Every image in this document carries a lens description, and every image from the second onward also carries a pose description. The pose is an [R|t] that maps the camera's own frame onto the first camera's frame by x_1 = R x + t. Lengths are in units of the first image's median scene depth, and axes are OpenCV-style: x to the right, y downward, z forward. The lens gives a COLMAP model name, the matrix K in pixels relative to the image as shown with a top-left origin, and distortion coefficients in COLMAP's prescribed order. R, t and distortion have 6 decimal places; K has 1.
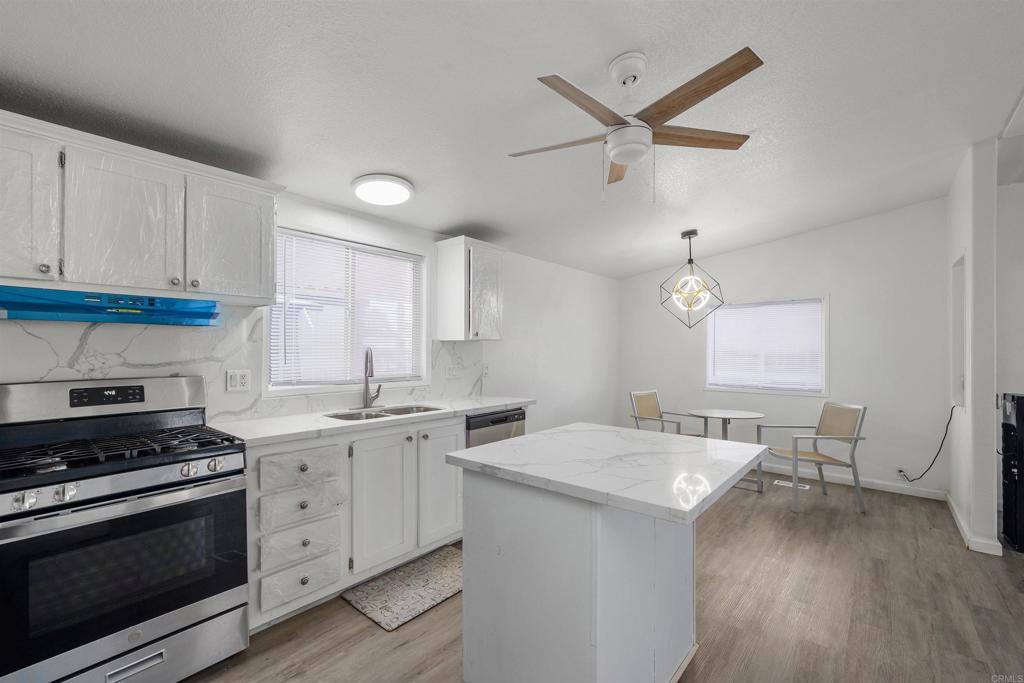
lens RADIAL K [[432.5, 0, 512.4], [0, 432.5, 347.1], [0, 0, 1]] dist [0.001828, 0.000175]
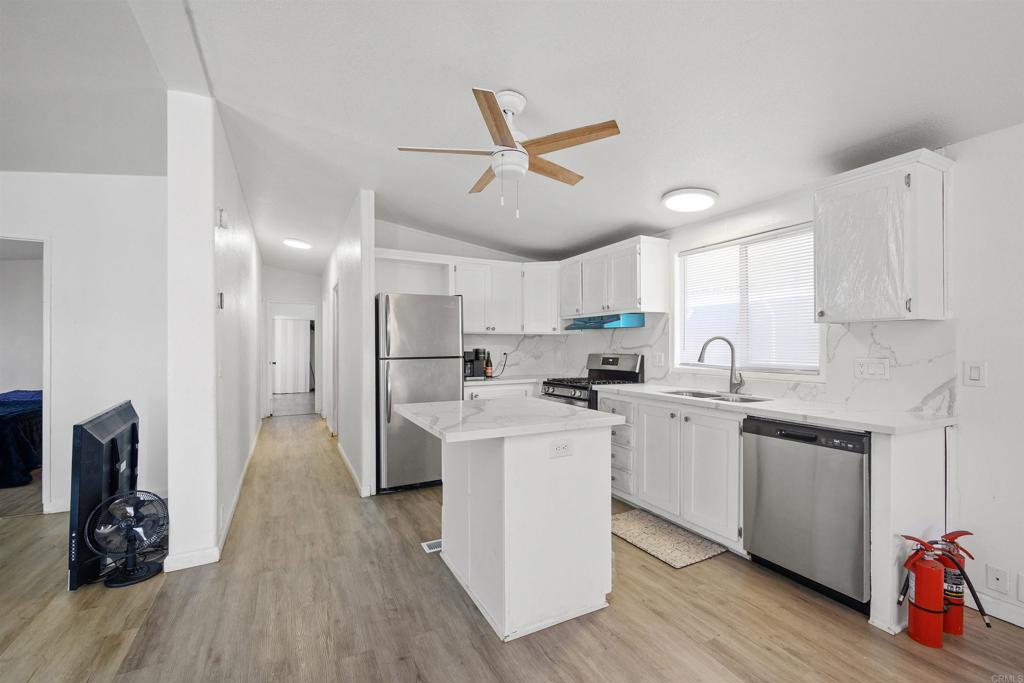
lens RADIAL K [[432.9, 0, 513.1], [0, 432.9, 342.7], [0, 0, 1]] dist [-0.001657, 0.000063]
pose [[-0.375236, -0.006694, -0.926905, 0.790191], [0.006215, 0.999933, -0.009737, 0.021443], [0.926908, -0.009415, -0.375170, 0.831499]]
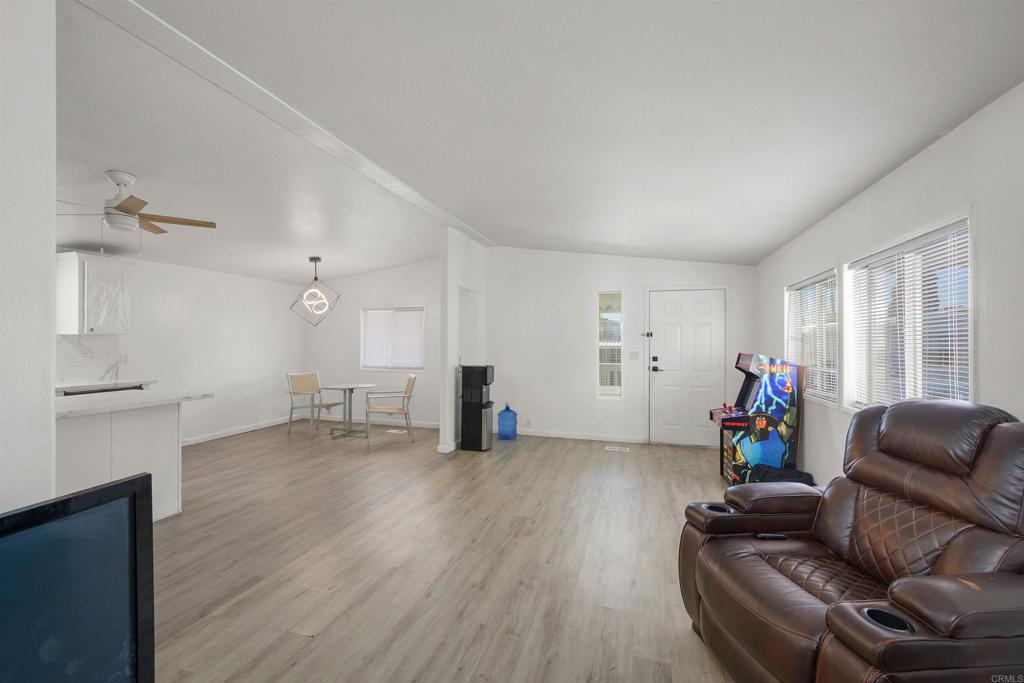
lens RADIAL K [[418.7, 0, 514.2], [0, 418.7, 339.9], [0, 0, 1]] dist [-0.001810, -0.000312]
pose [[0.917631, -0.001729, 0.397429, 0.593051], [0.000693, 0.999996, 0.002749, -0.002838], [-0.397432, -0.002248, 0.917629, -0.647513]]
